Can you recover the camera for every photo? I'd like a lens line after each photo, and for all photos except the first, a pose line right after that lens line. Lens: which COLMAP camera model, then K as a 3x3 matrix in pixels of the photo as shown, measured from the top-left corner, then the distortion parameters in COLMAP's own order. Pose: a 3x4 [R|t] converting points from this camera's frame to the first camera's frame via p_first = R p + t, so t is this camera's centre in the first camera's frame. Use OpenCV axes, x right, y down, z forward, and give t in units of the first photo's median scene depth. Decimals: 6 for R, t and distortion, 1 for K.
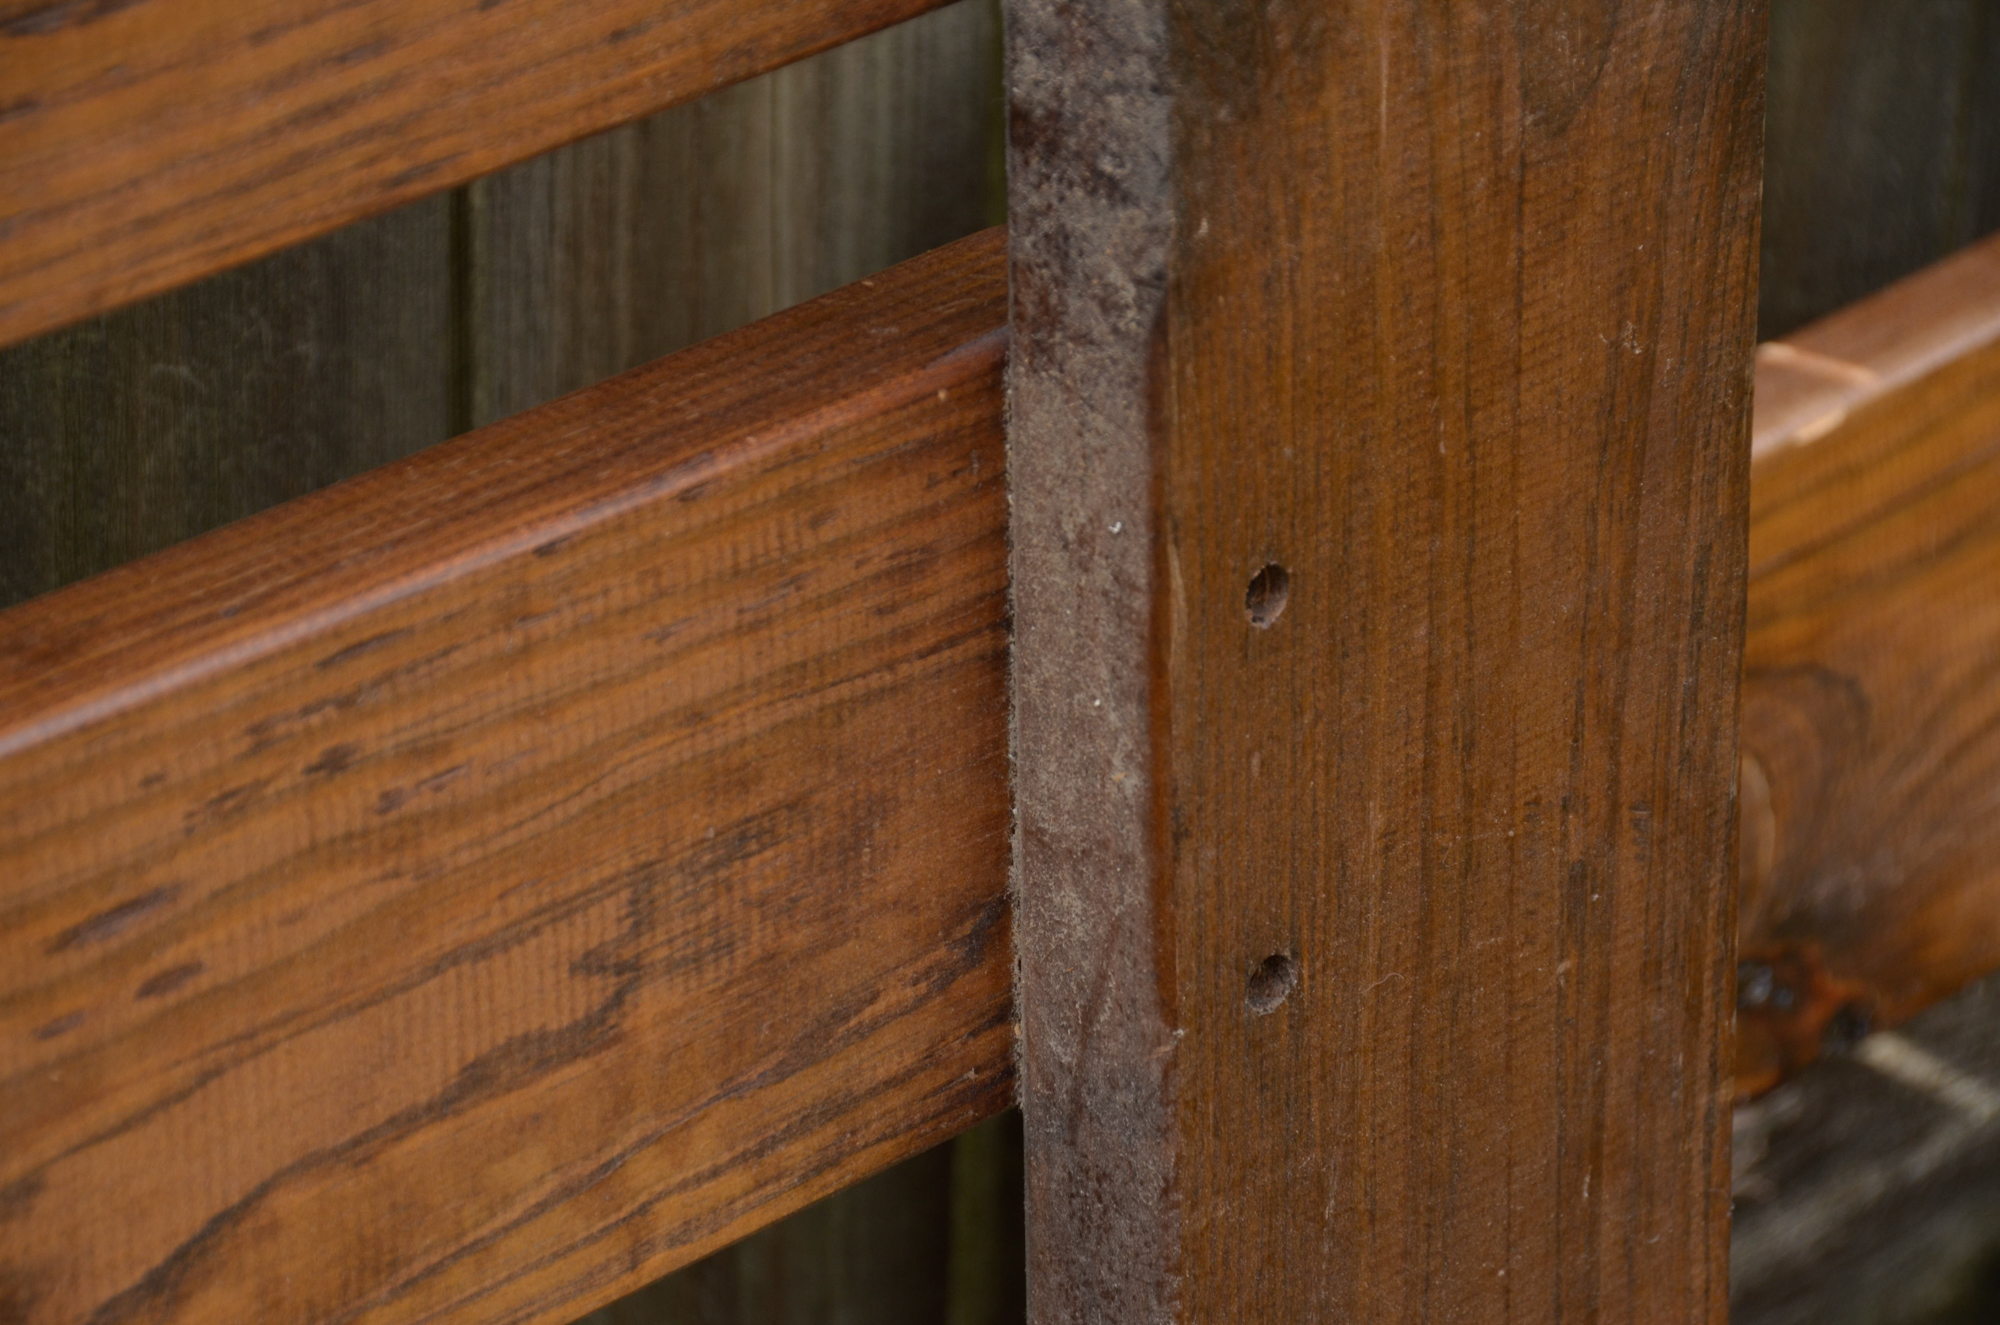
lens RADIAL K [[8270.0, 0, 985.9], [0, 8270.0, 660.9], [0, 0, 1]] dist [1.047608, 0.000000]
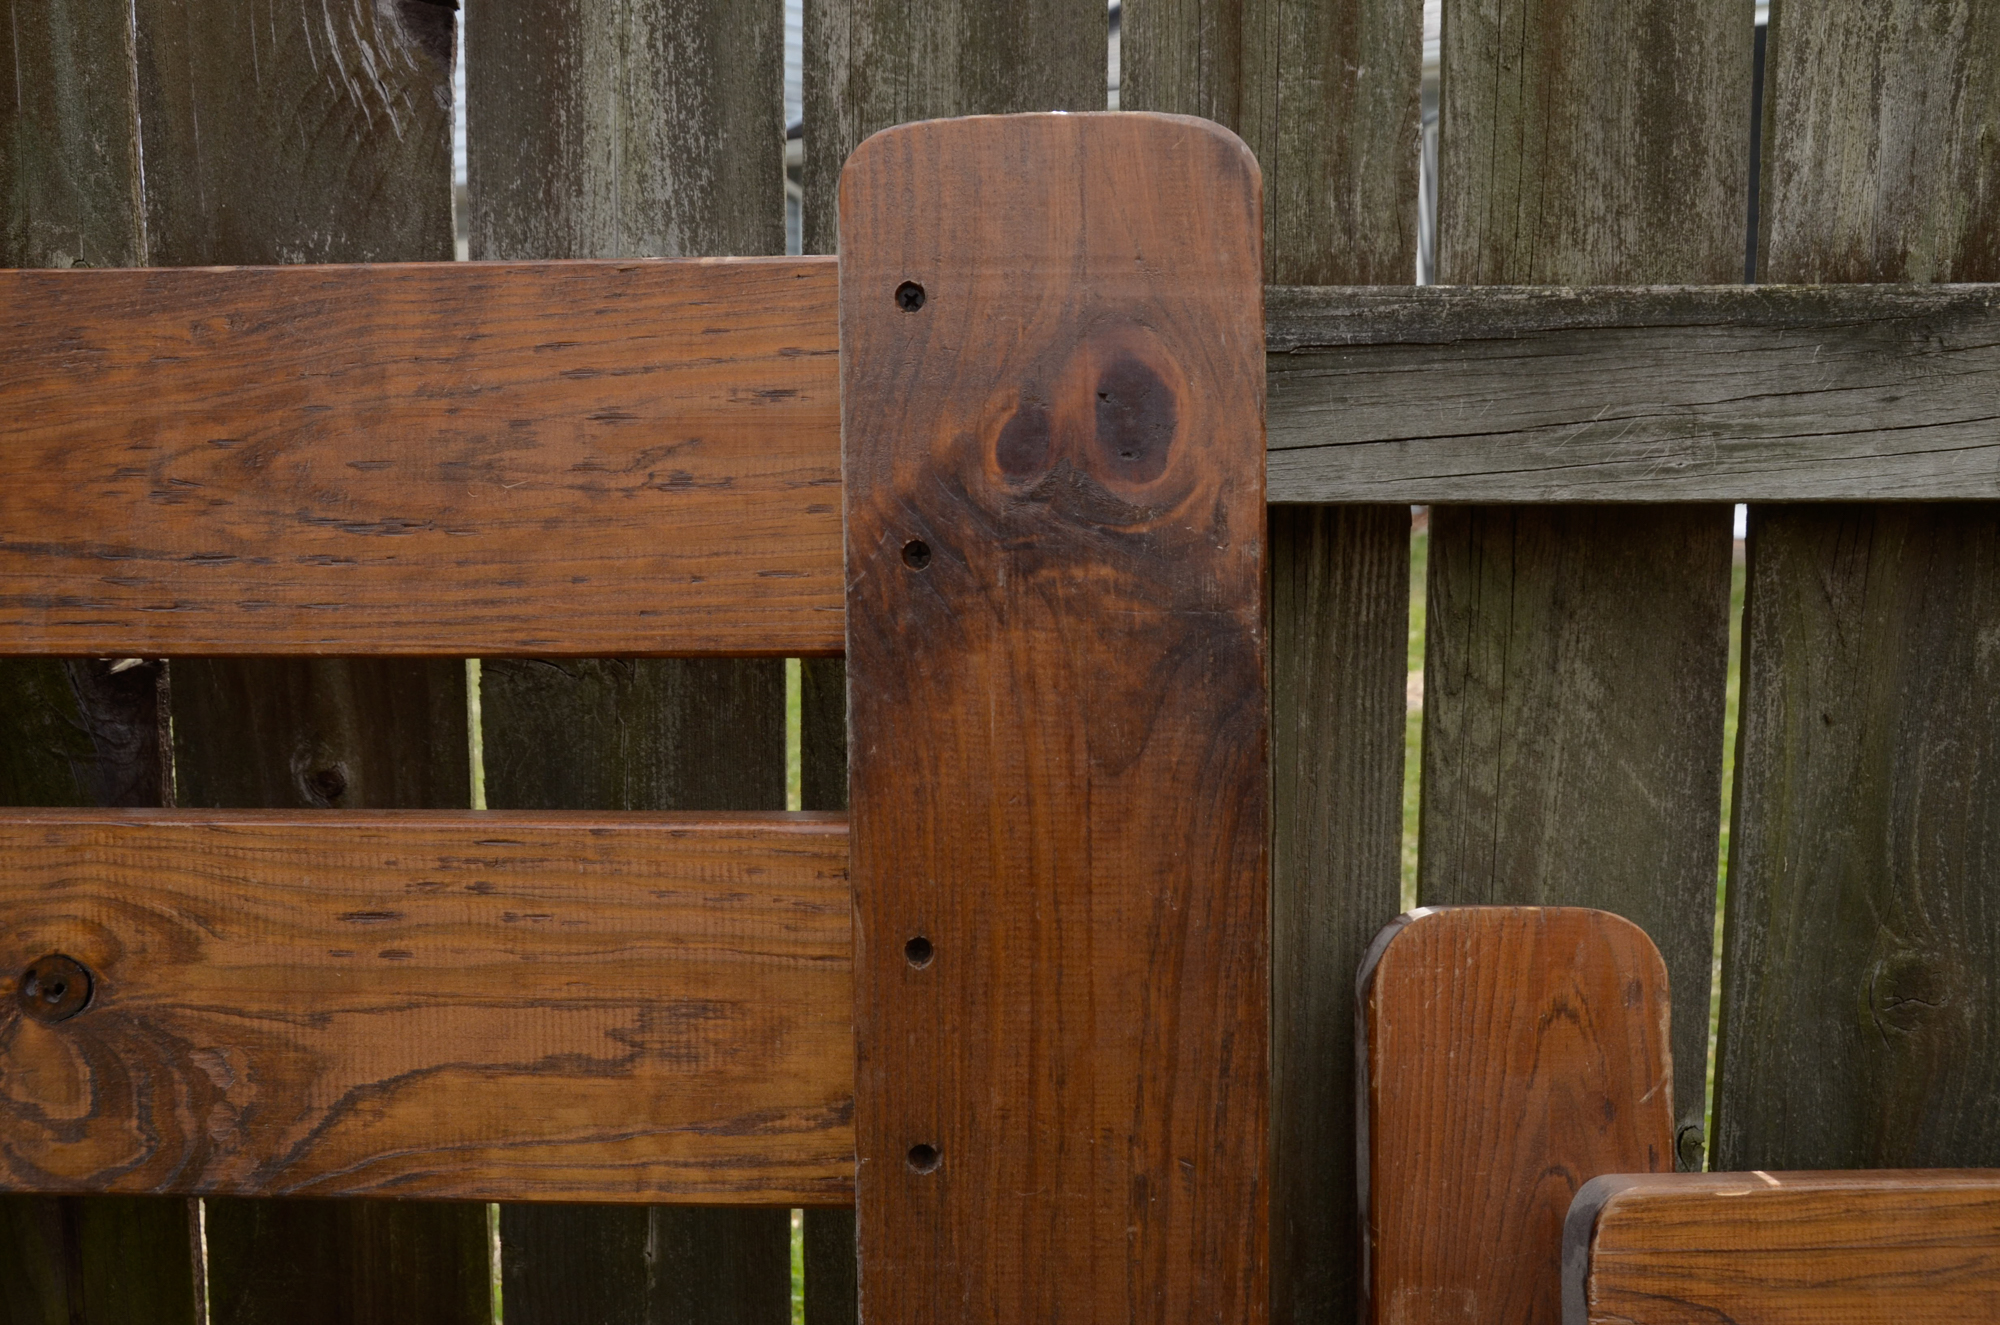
lens RADIAL K [[1875.1, 0, 990.3], [0, 1875.1, 714.8], [0, 0, 1]] dist [-0.052793, 0.000000]
pose [[0.693403, 0.053943, -0.718527, 0.389895], [-0.324661, 0.913623, -0.244719, 0.048097], [0.643263, 0.402967, 0.651023, 0.686519]]
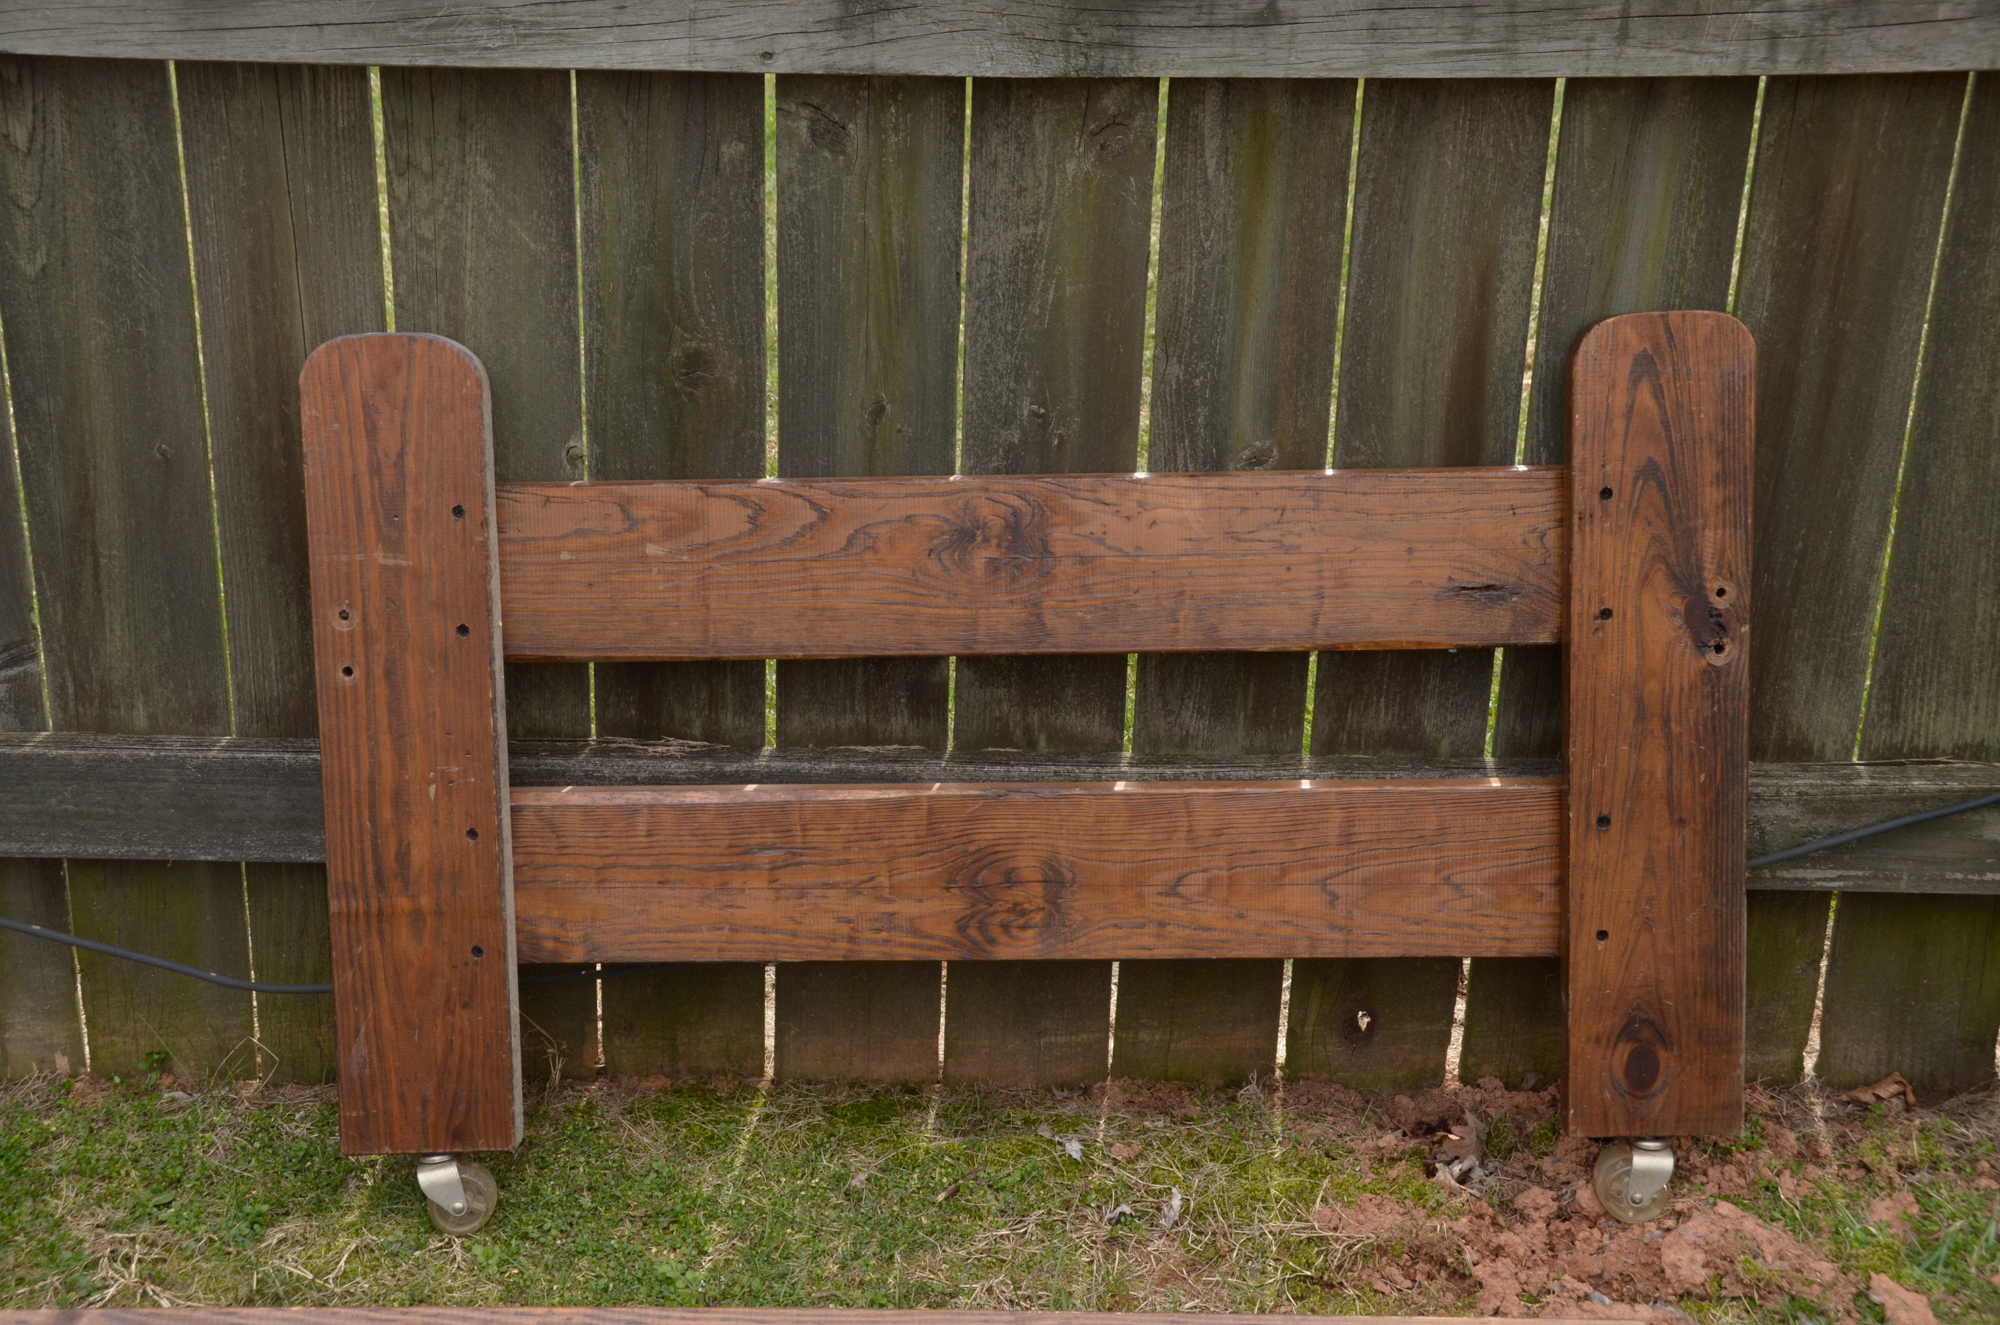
lens RADIAL K [[2690.9, 0, 973.1], [0, 2690.9, 708.6], [0, 0, 1]] dist [0.123300, 0.000000]
pose [[0.706459, 0.255203, -0.660141, 1.397532], [-0.336456, 0.941691, 0.003983, -0.004343], [0.622666, 0.219295, 0.751131, 0.309527]]
